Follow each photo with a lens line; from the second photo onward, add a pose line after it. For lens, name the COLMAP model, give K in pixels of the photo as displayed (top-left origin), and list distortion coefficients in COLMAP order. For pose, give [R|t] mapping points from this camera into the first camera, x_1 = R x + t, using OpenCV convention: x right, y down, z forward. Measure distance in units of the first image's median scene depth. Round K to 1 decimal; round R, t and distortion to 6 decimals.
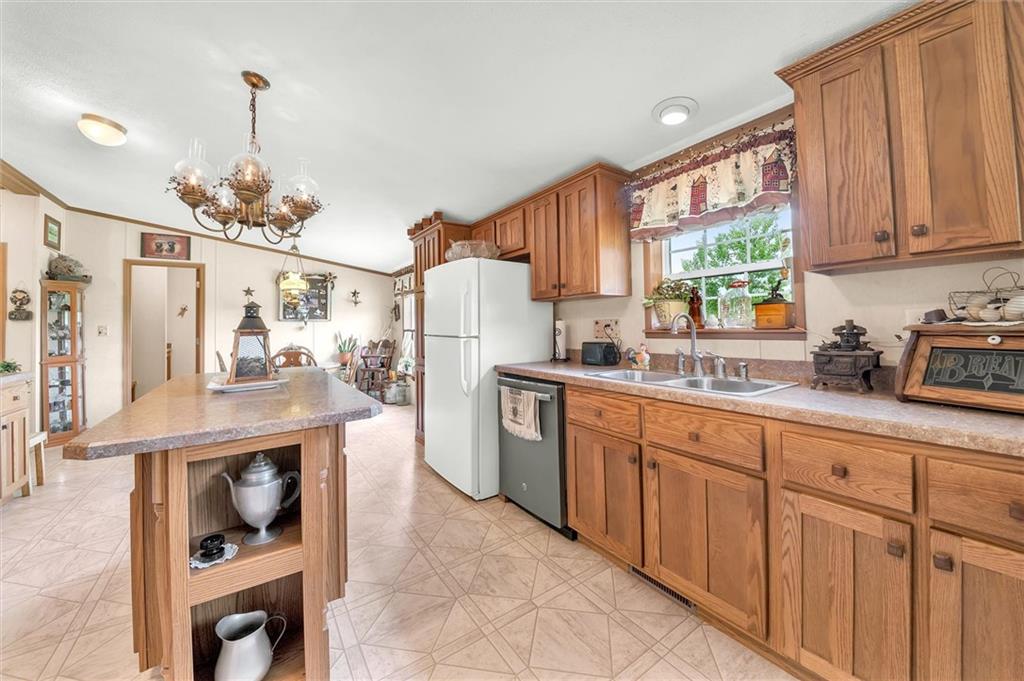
lens RADIAL K [[371.6, 0, 513.0], [0, 371.6, 340.8], [0, 0, 1]] dist [-0.001615, -0.000286]
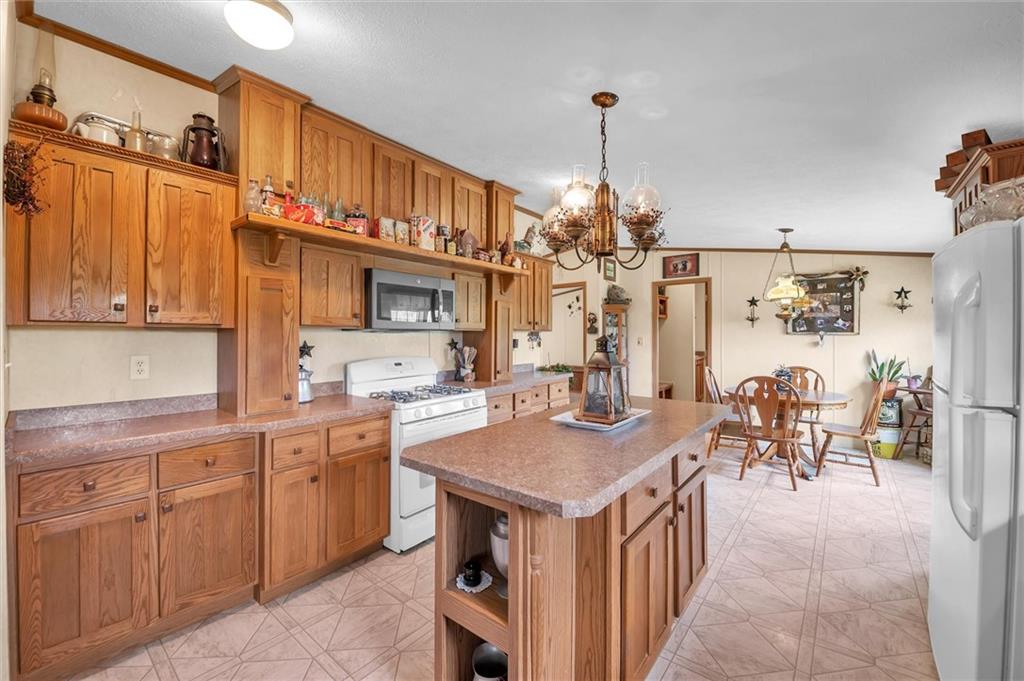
lens RADIAL K [[414.1, 0, 506.0], [0, 414.1, 337.0], [0, 0, 1]] dist [-0.004501, -0.000832]
pose [[0.298743, 0.022440, -0.954070, 0.080198], [-0.046608, 0.998874, 0.008899, -0.032951], [0.953195, 0.041809, 0.299453, 0.158300]]
